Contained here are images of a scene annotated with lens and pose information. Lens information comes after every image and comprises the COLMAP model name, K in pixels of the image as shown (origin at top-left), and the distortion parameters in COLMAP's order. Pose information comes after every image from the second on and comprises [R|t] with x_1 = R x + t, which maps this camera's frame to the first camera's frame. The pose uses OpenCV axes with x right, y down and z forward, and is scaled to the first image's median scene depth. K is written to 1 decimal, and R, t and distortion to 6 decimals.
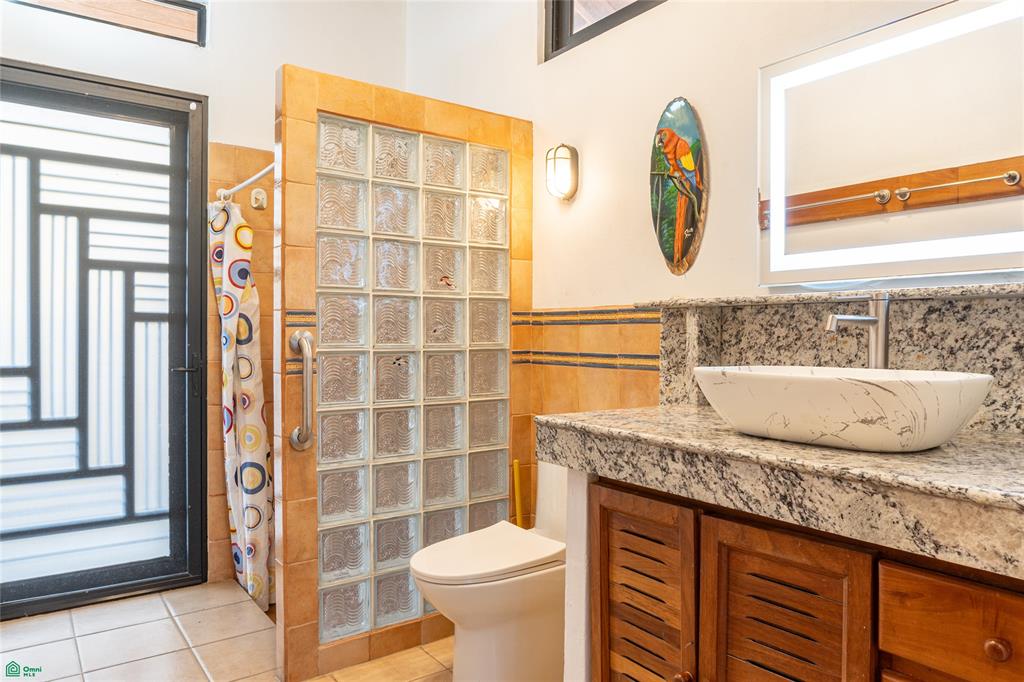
lens RADIAL K [[696.7, 0, 513.5], [0, 696.7, 341.3], [0, 0, 1]] dist [-0.022807, -0.001400]
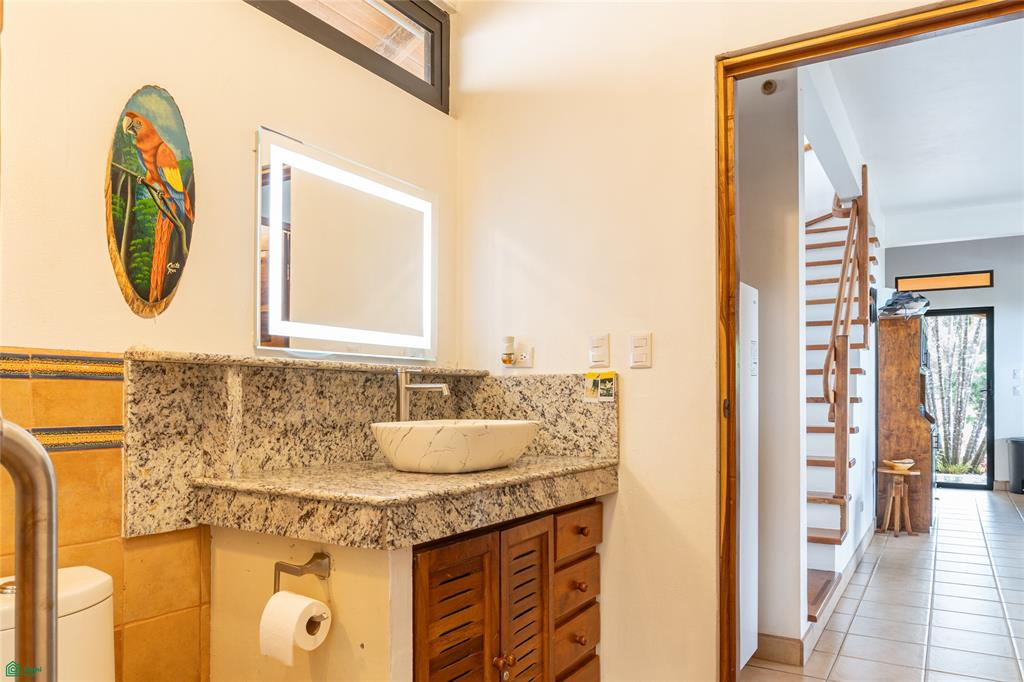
lens RADIAL K [[696.7, 0, 511.1], [0, 696.7, 396.6], [0, 0, 1]] dist [-0.022807, -0.001400]
pose [[-0.375648, -0.002722, 0.926759, -0.724717], [0.004514, 0.999978, 0.004766, -0.013597], [-0.926752, 0.005974, -0.375627, 1.095548]]
